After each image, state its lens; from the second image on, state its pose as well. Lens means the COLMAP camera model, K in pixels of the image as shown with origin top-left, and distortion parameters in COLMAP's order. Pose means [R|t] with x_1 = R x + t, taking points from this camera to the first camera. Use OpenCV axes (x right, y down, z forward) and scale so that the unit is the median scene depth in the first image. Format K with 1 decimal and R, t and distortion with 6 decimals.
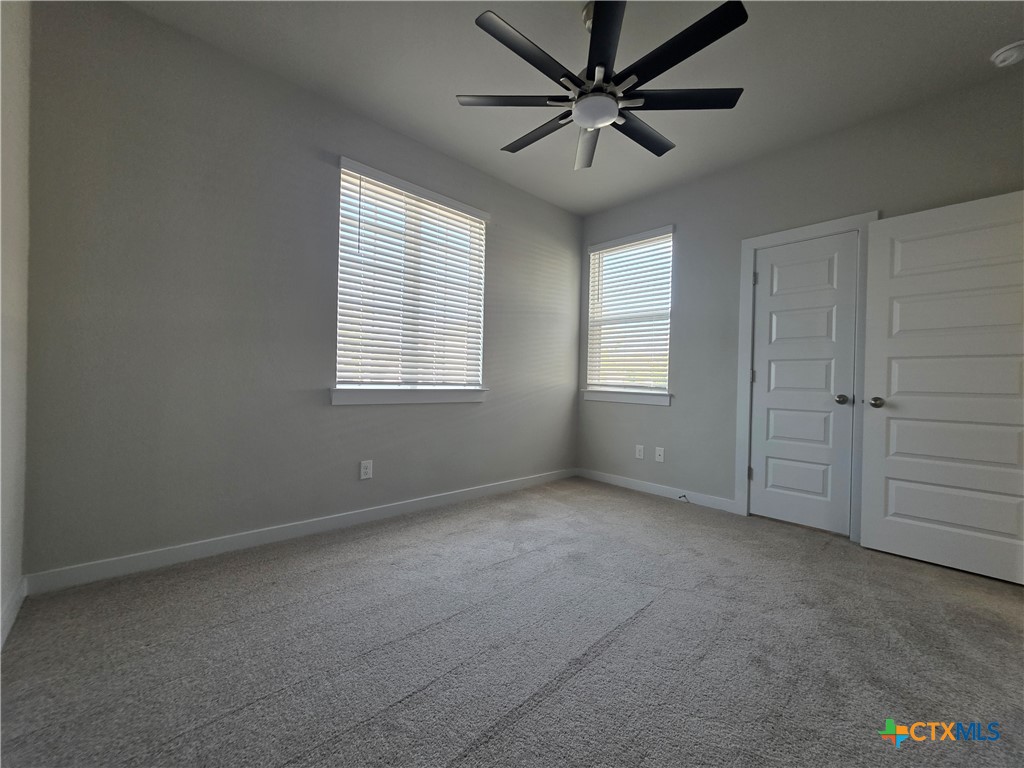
lens RADIAL K [[413.6, 0, 517.6], [0, 413.6, 379.3], [0, 0, 1]] dist [0.001405, -0.000150]
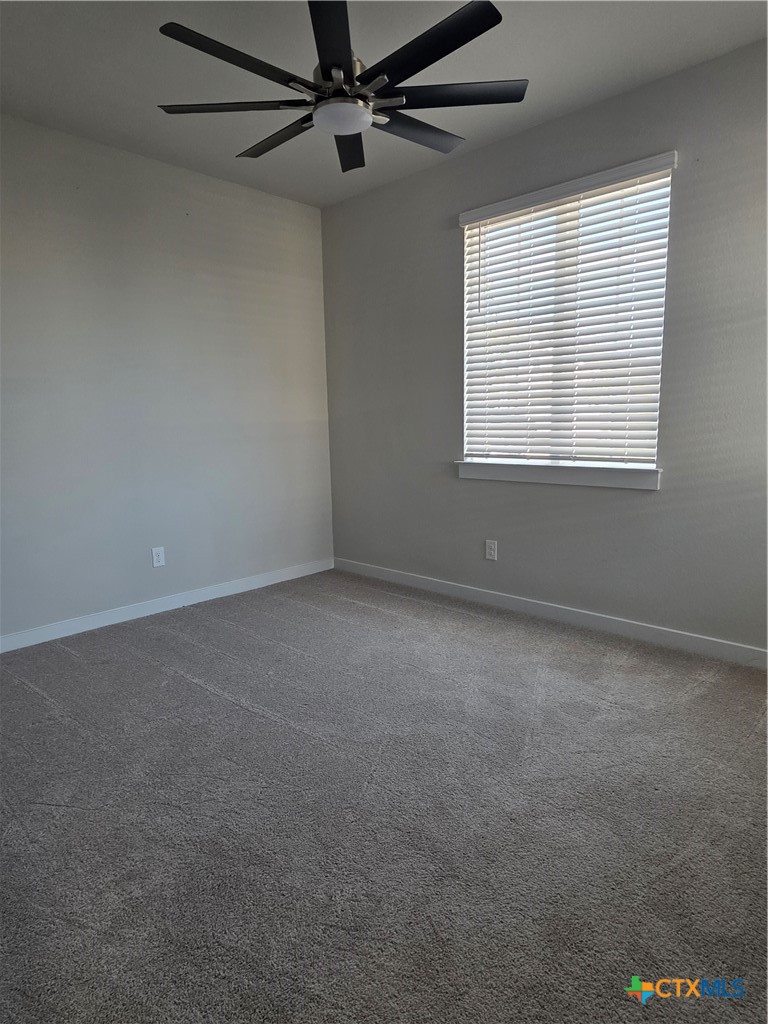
lens RADIAL K [[604.5, 0, 388.2], [0, 604.5, 514.3], [0, 0, 1]] dist [0.000887, -0.002495]
pose [[0.055404, 0.121462, -0.991049, 0.928815], [0.016665, 0.992322, 0.122550, -0.030334], [0.998325, -0.023305, 0.052954, 0.683239]]
